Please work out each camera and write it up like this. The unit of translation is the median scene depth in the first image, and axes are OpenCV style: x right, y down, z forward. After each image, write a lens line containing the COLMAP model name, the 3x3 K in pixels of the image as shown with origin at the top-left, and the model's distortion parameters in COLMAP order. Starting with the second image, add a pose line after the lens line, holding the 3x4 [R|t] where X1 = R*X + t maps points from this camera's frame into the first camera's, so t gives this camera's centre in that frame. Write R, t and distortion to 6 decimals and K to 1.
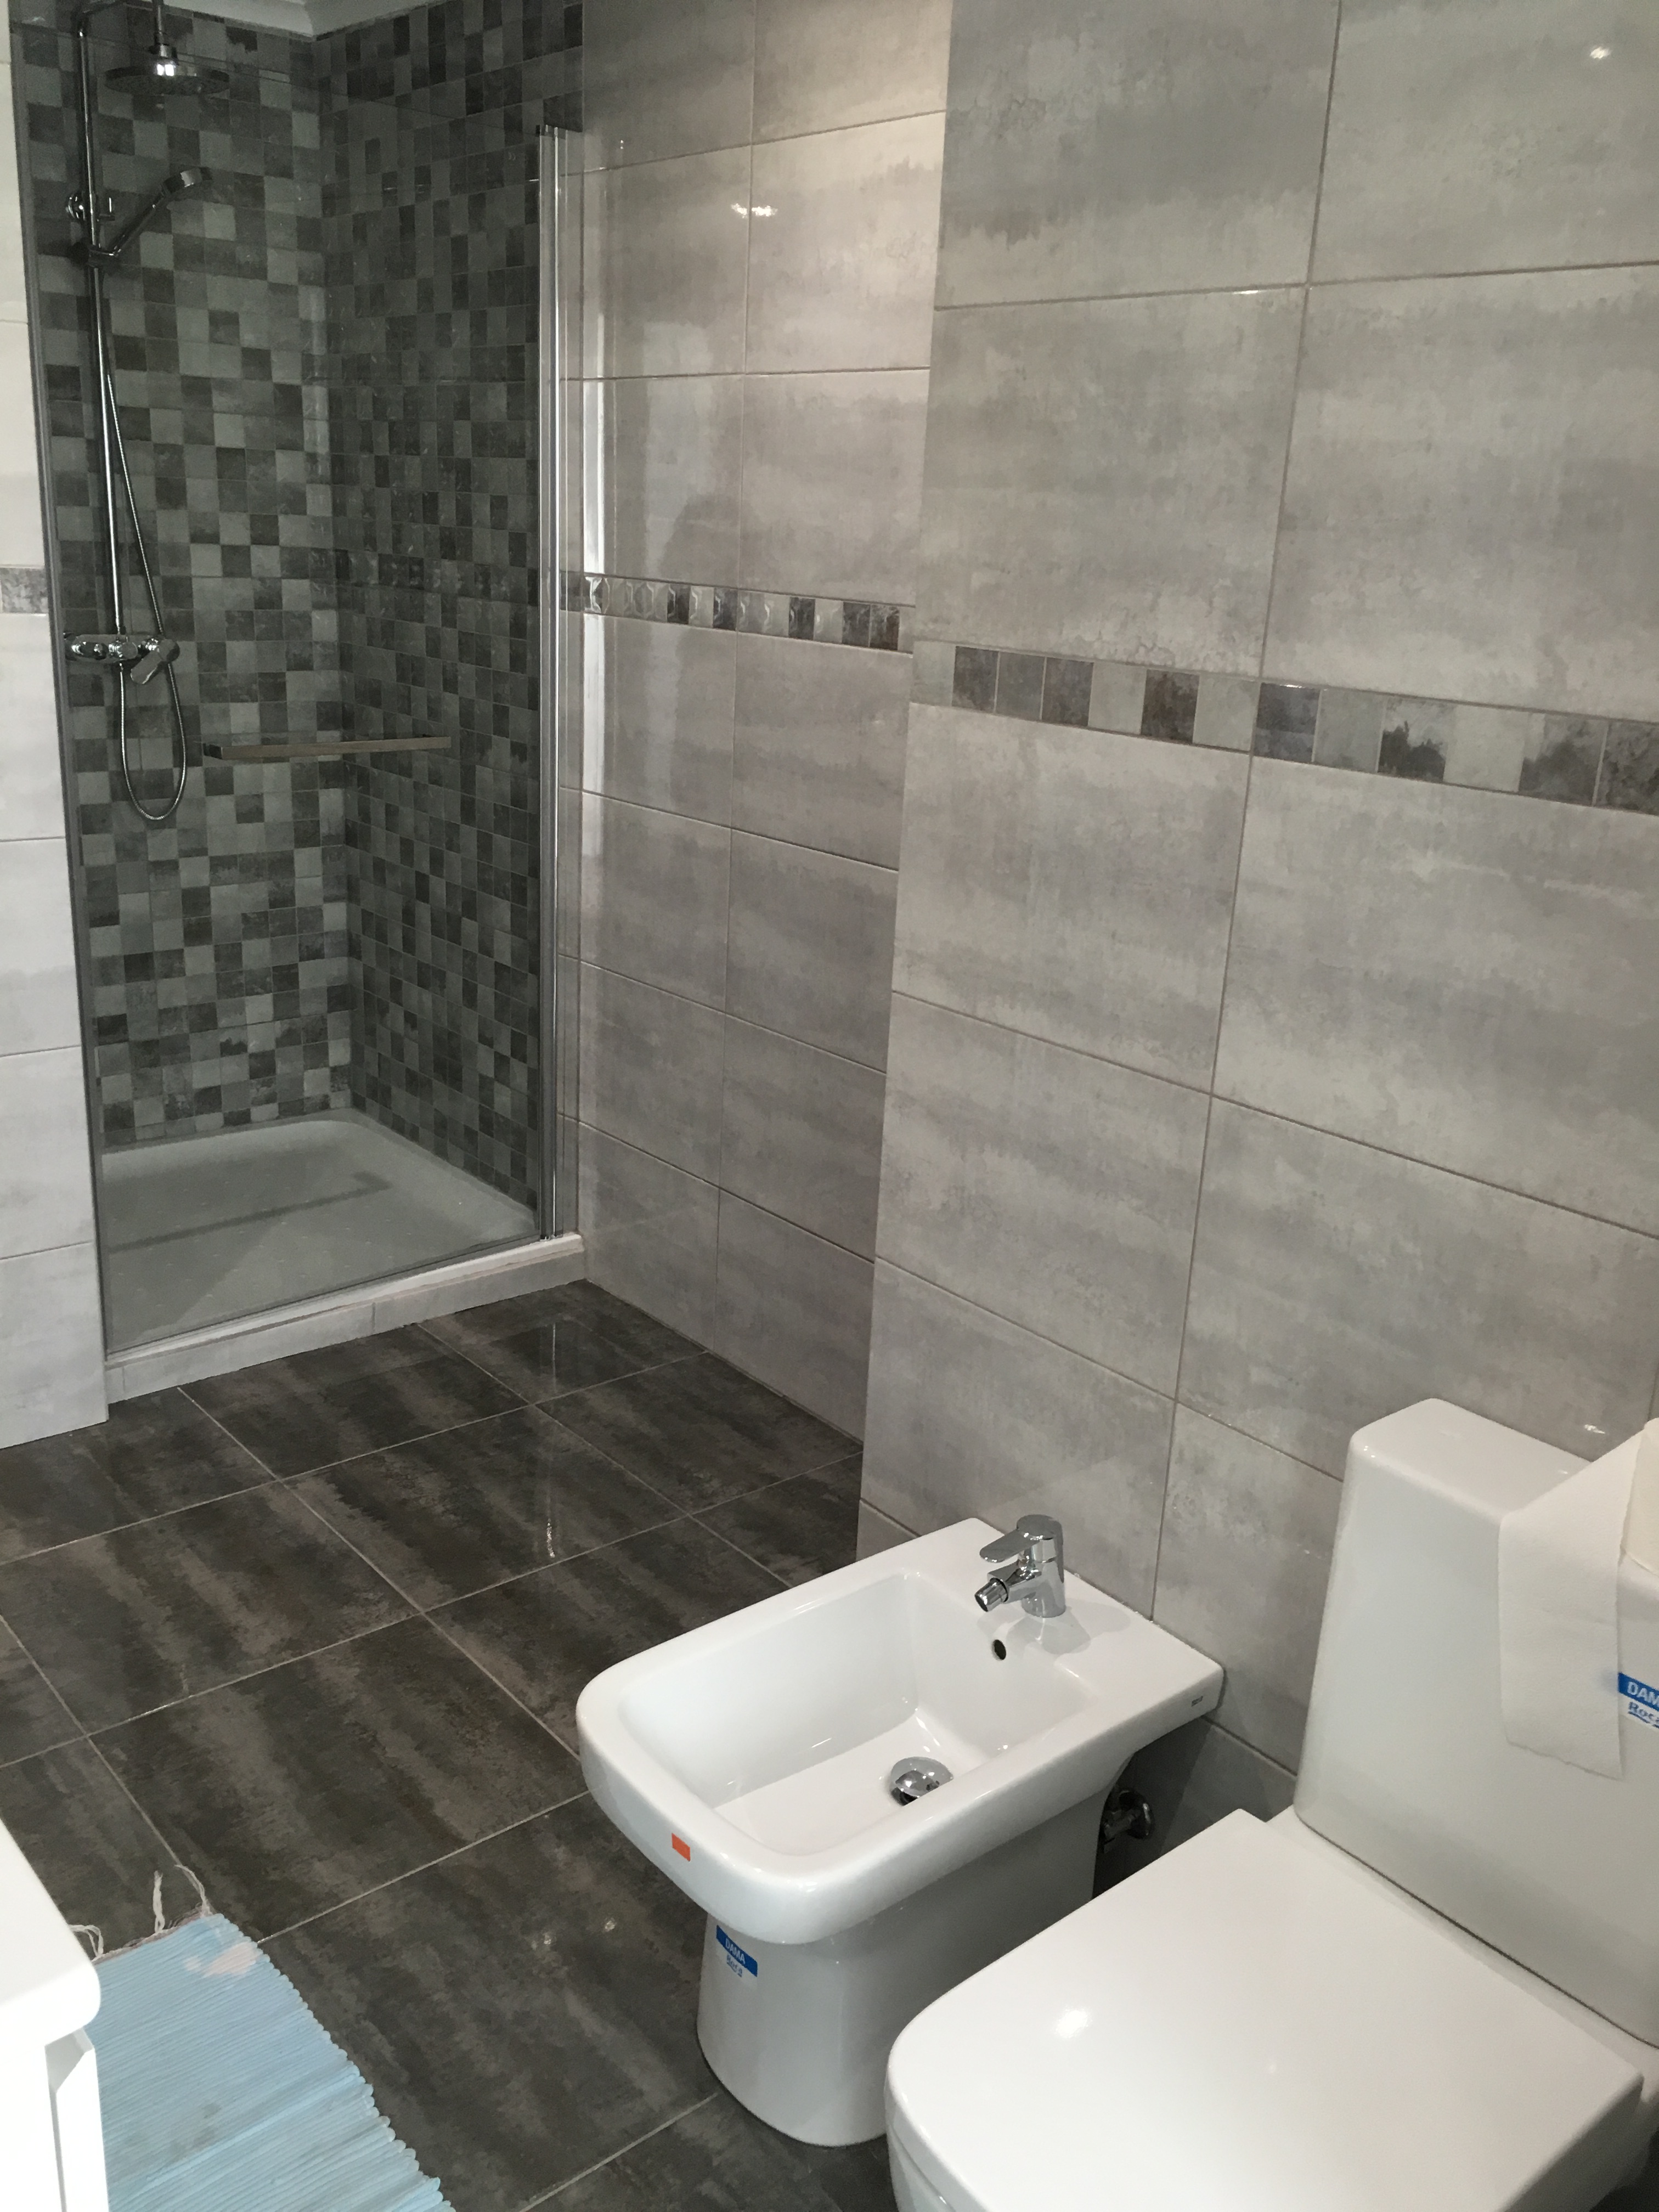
lens RADIAL K [[1877.5, 0, 828.2], [0, 1877.5, 1111.0], [0, 0, 1]] dist [0.066712, -0.090188]
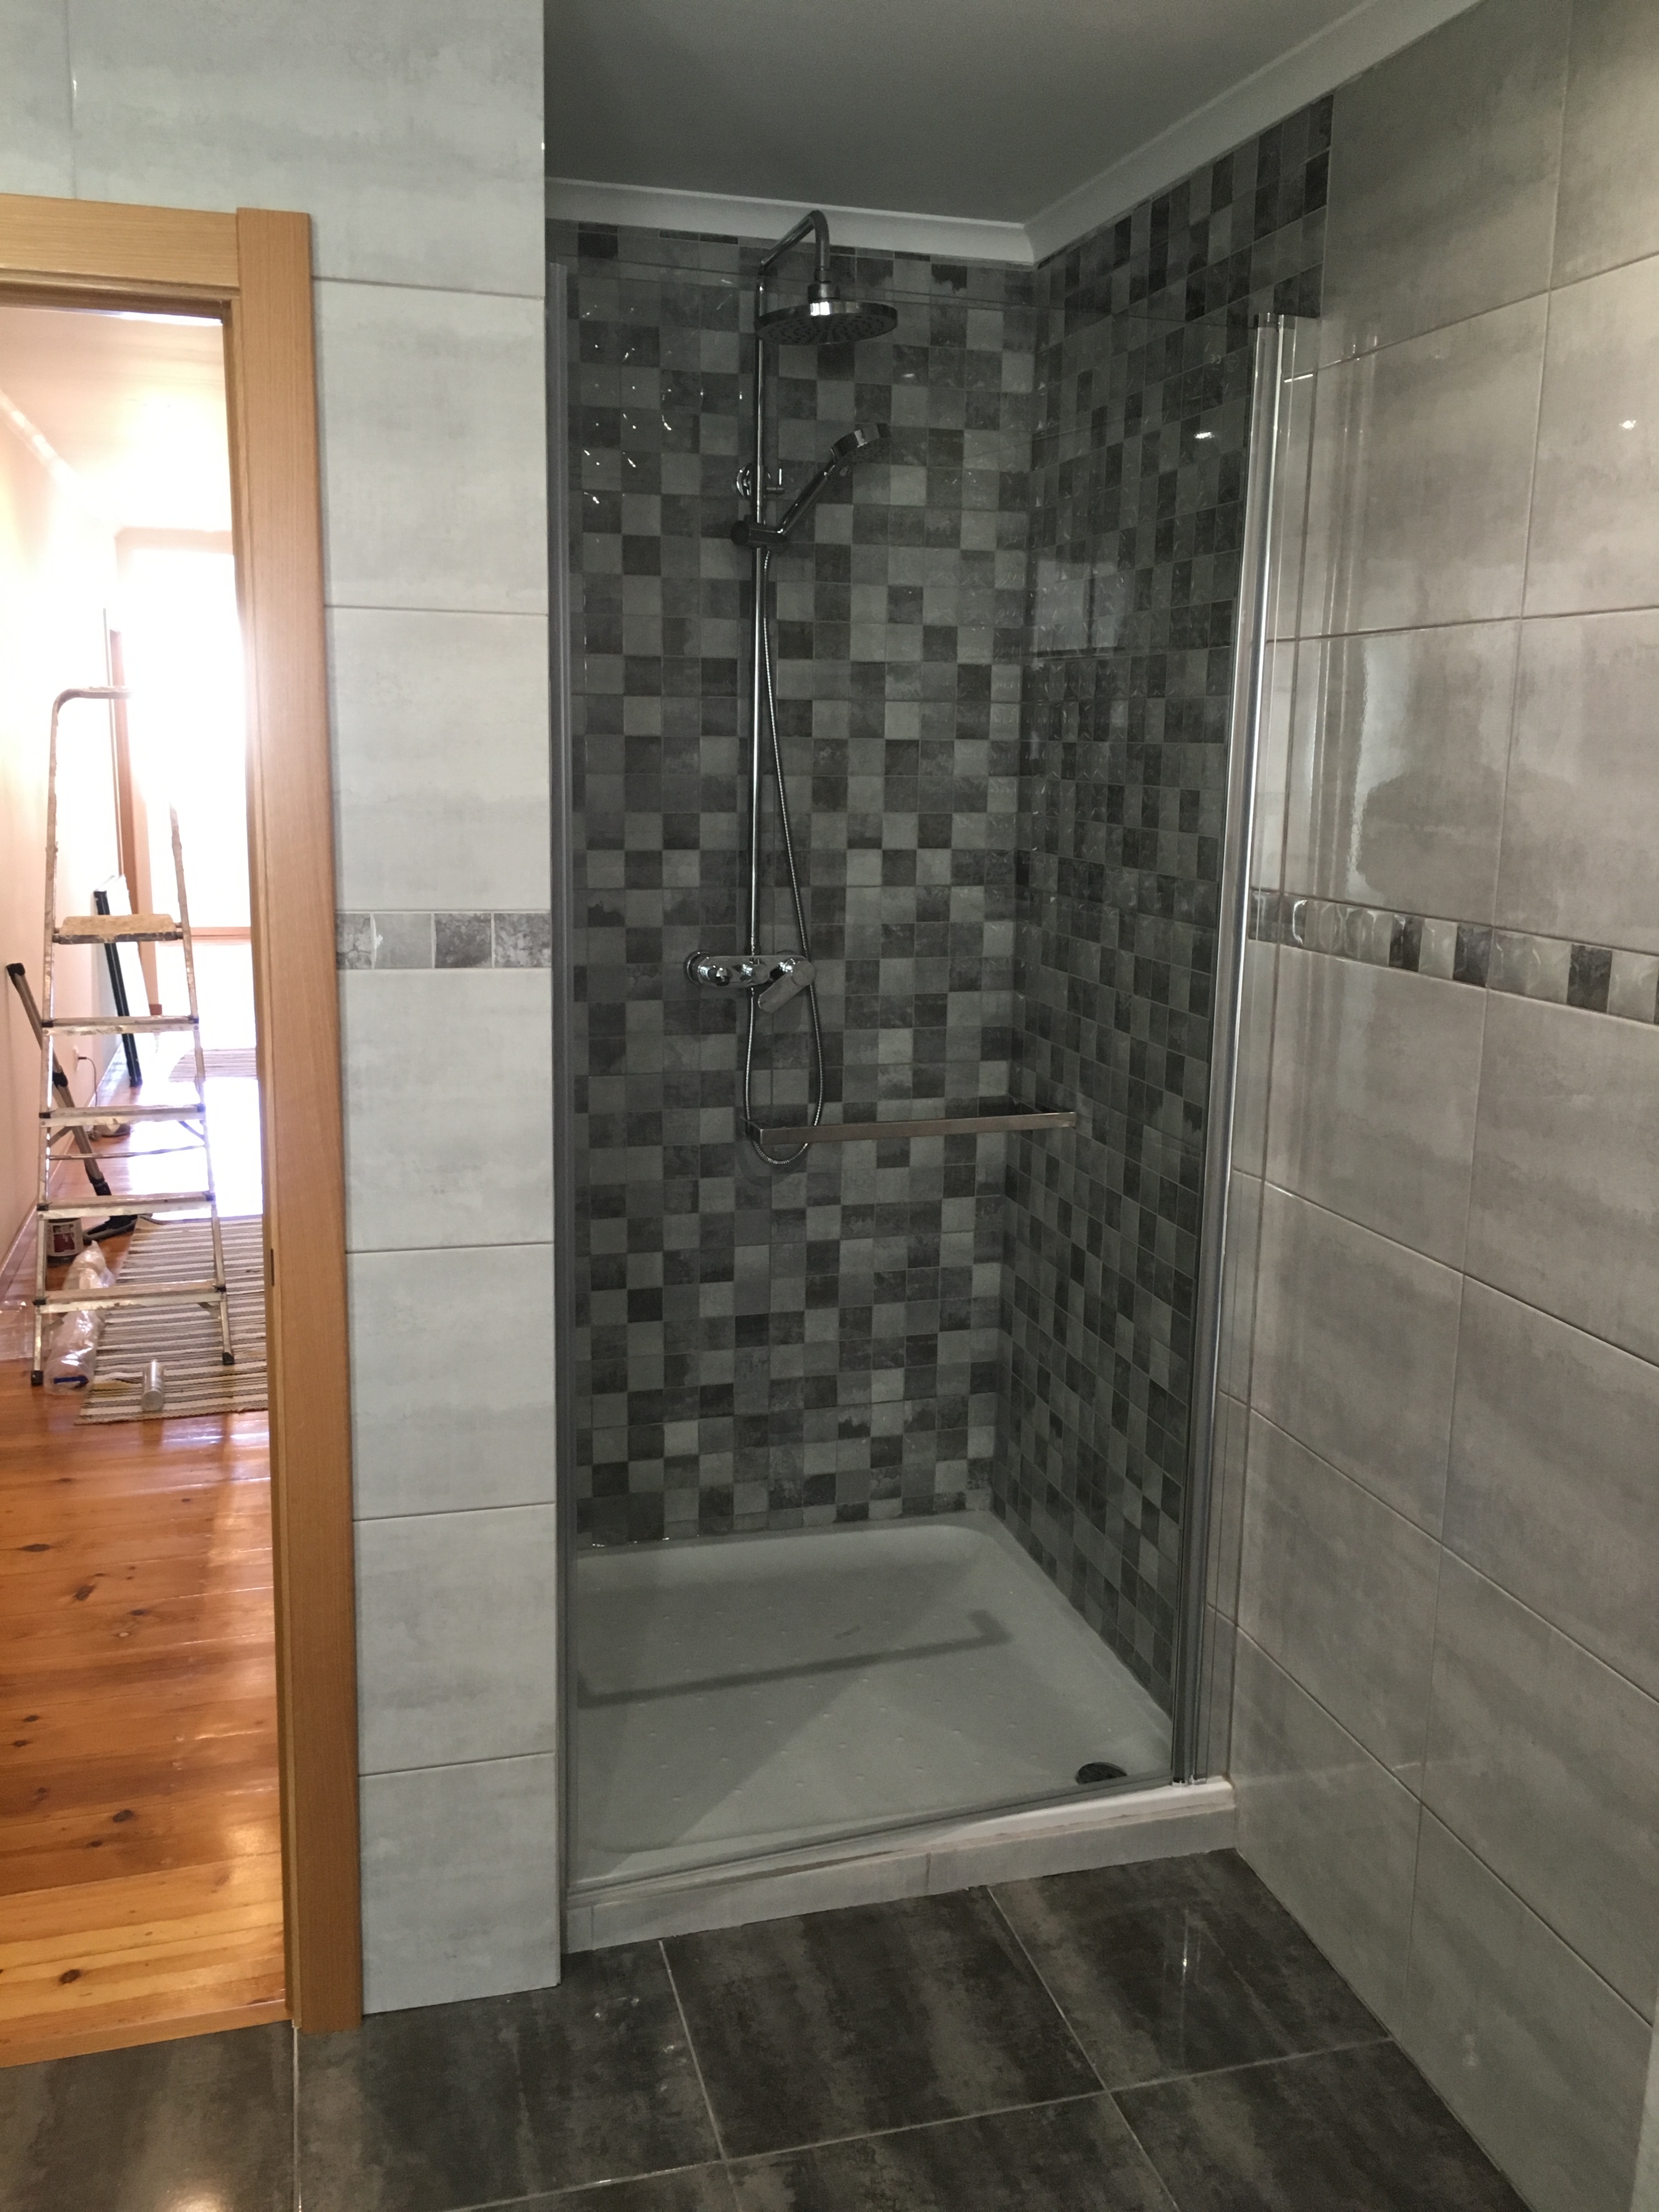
lens RADIAL K [[1877.5, 0, 834.4], [0, 1877.5, 1101.4], [0, 0, 1]] dist [0.066712, -0.090188]
pose [[0.908100, 0.049110, -0.415864, 0.019078], [-0.101935, 0.989151, -0.105780, -0.106790], [0.406157, 0.138450, 0.903254, 0.273307]]
